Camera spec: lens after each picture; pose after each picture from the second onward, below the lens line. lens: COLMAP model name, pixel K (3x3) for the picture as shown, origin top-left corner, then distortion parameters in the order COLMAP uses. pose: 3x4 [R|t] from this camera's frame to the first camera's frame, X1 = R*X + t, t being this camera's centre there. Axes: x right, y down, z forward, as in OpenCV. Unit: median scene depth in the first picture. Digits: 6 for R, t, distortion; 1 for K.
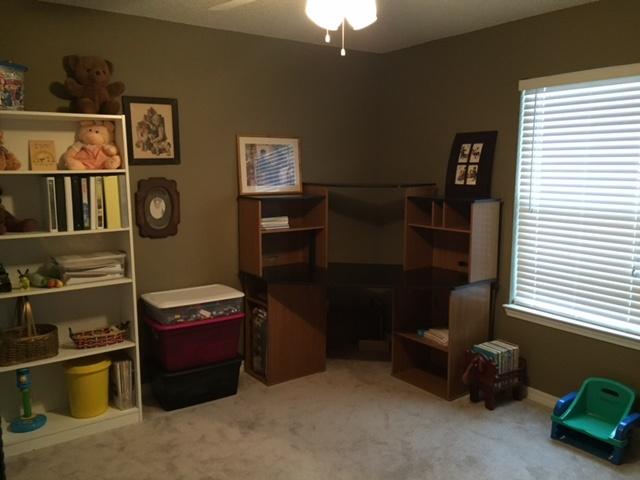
lens RADIAL K [[543.0, 0, 322.2], [0, 543.0, 239.5], [0, 0, 1]] dist [0.092637, -0.116100]
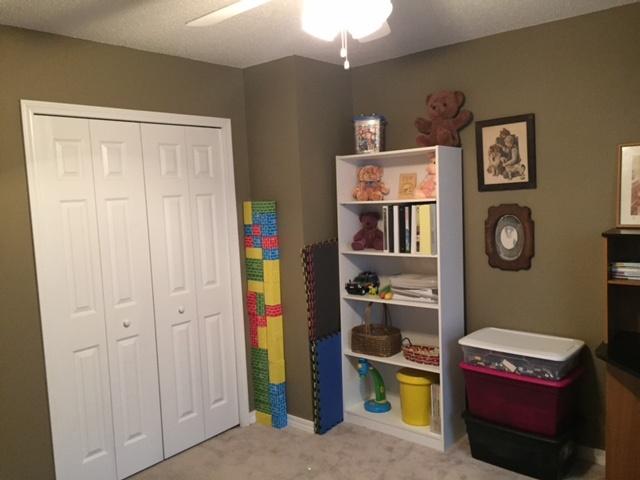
lens RADIAL K [[543.0, 0, 322.2], [0, 543.0, 239.5], [0, 0, 1]] dist [0.092637, -0.116100]
pose [[0.258104, 0.076519, -0.963082, 0.513150], [-0.088612, 0.994532, 0.055270, -0.079834], [0.962045, 0.071075, 0.263473, 0.481374]]
